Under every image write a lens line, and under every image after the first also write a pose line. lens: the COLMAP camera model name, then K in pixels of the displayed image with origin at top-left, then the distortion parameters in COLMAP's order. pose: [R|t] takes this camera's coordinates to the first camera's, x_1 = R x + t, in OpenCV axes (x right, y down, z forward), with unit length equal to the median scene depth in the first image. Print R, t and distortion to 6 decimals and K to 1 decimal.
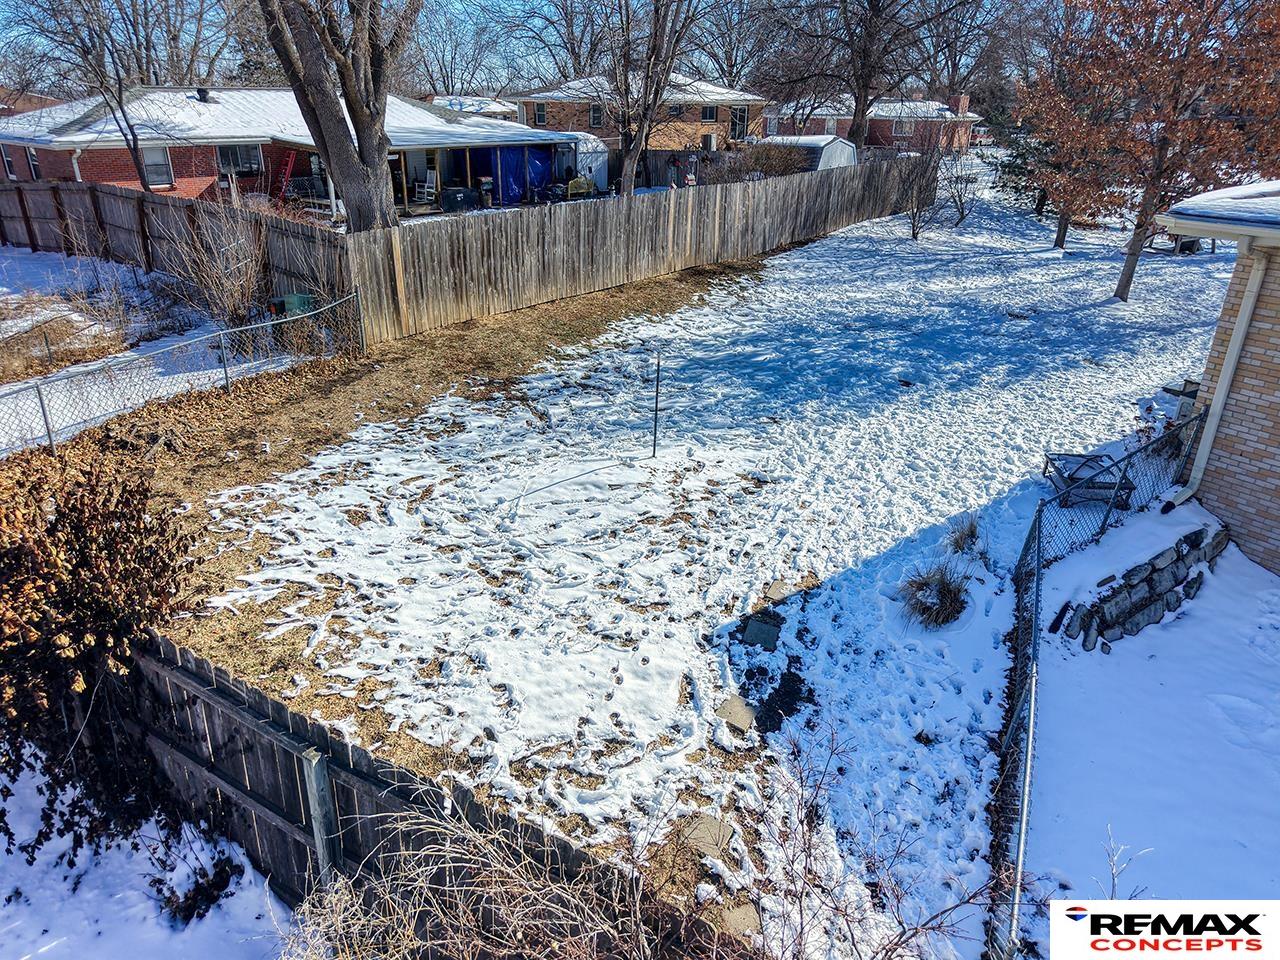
lens RADIAL K [[874.5, 0, 640.0], [0, 874.5, 480.0], [0, 0, 1]] dist [-0.046117, -0.002222]
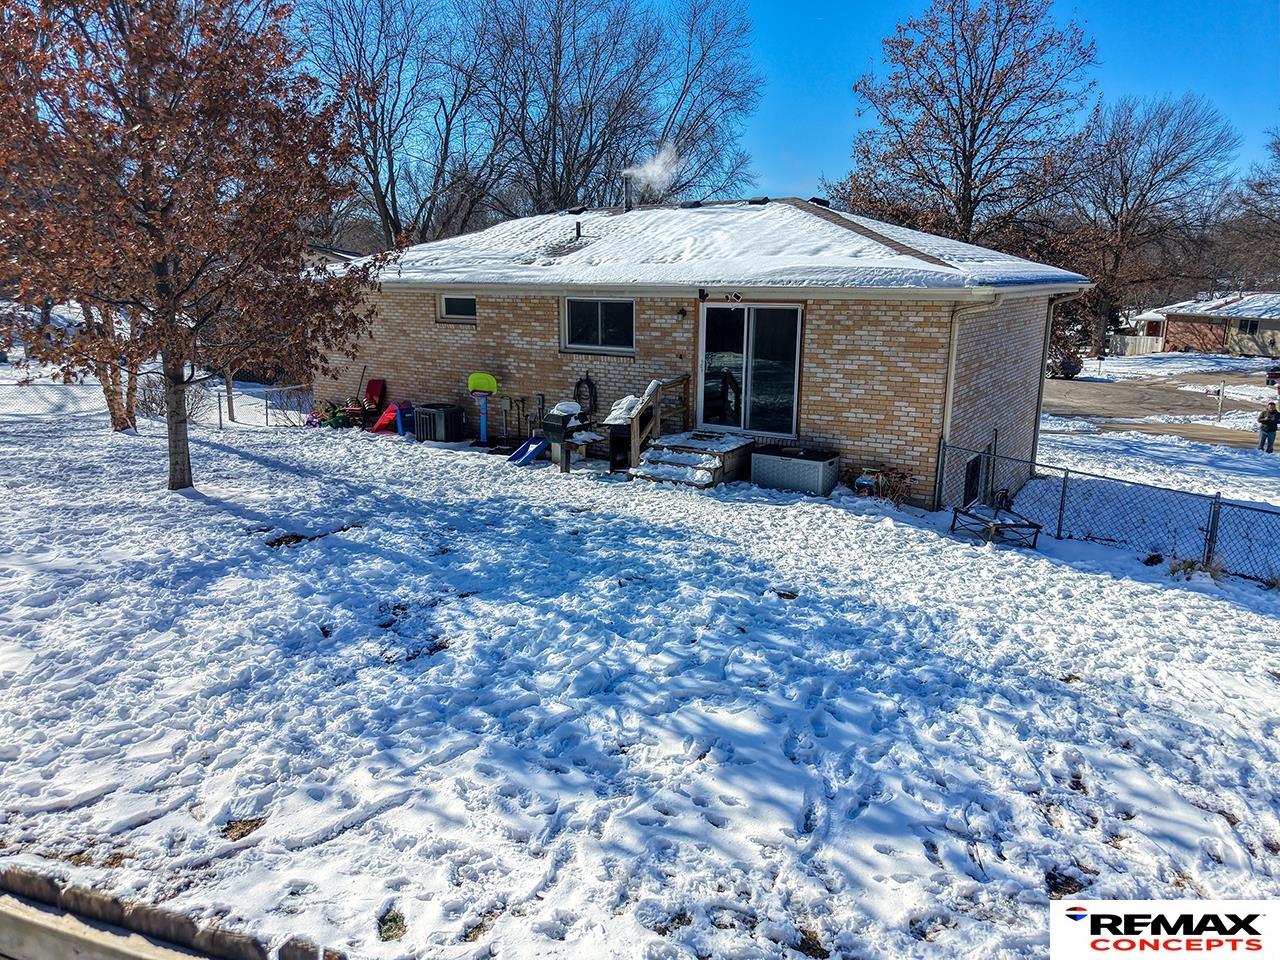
lens RADIAL K [[874.5, 0, 640.0], [0, 874.5, 480.0], [0, 0, 1]] dist [-0.046117, -0.002222]
pose [[-0.389269, -0.206488, 0.897682, -0.191747], [0.358927, 0.863517, 0.354274, -0.416665], [-0.848317, 0.460110, -0.262026, 1.145382]]
